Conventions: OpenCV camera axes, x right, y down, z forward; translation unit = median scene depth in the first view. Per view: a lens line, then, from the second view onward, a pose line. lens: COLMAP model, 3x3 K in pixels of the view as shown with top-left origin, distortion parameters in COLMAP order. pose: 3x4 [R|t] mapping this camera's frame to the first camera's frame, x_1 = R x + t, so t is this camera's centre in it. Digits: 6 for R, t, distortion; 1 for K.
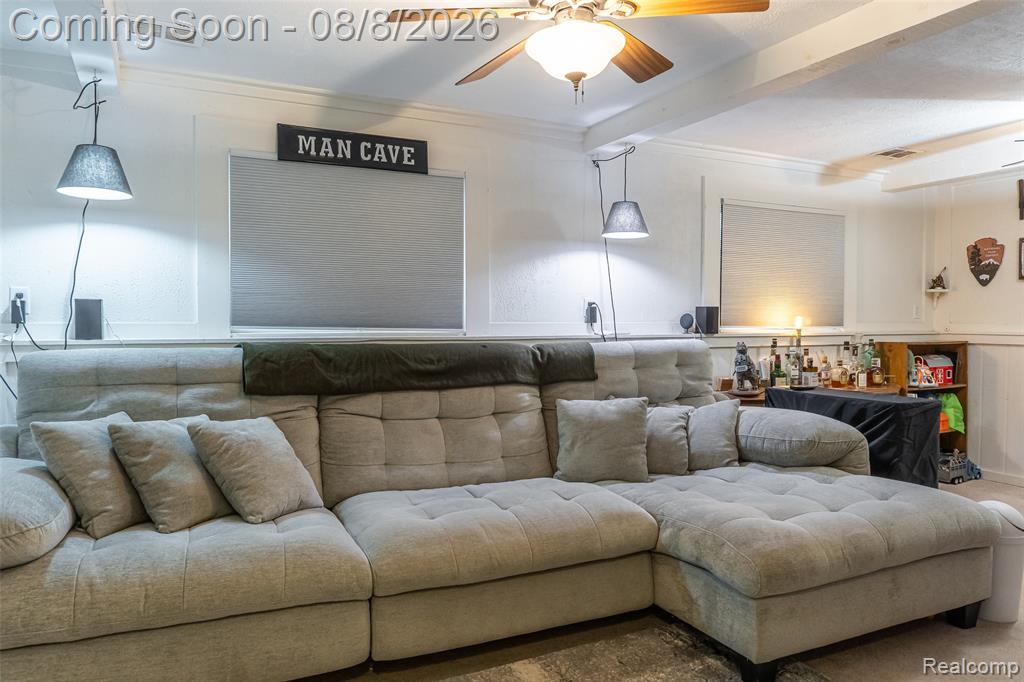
lens RADIAL K [[709.1, 0, 512.7], [0, 709.1, 327.1], [0, 0, 1]] dist [-0.006724, -0.001163]
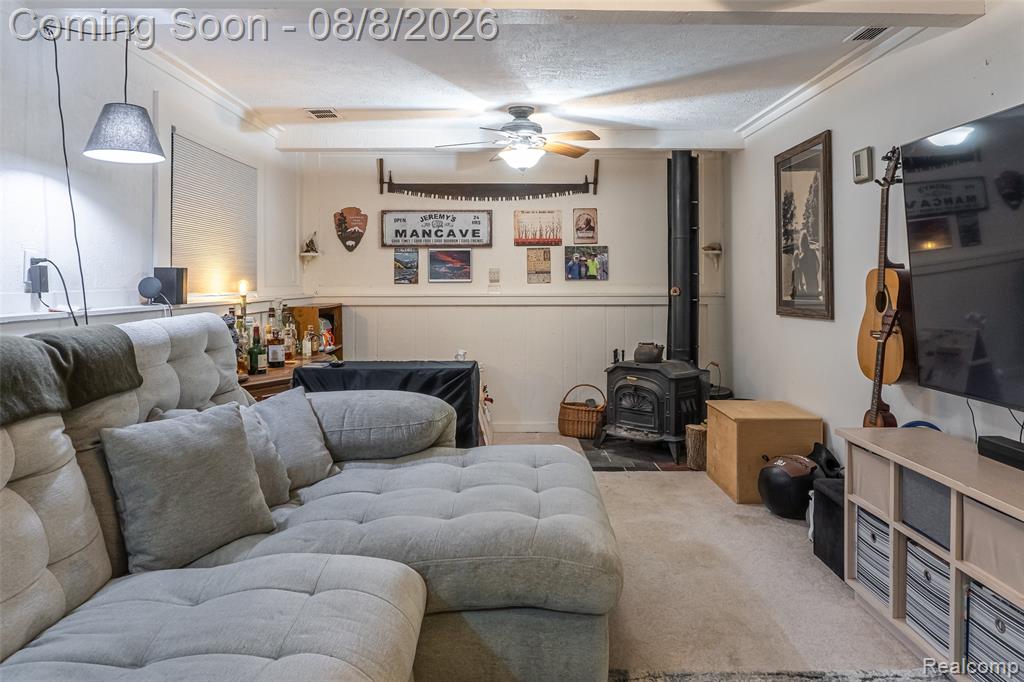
lens RADIAL K [[717.4, 0, 512.8], [0, 717.4, 259.0], [0, 0, 1]] dist [-0.001278, -0.000017]
pose [[0.430687, 0.024090, 0.902180, -0.248625], [0.012819, 0.999380, -0.032805, -0.008937], [-0.902410, 0.025693, 0.430111, 0.358693]]
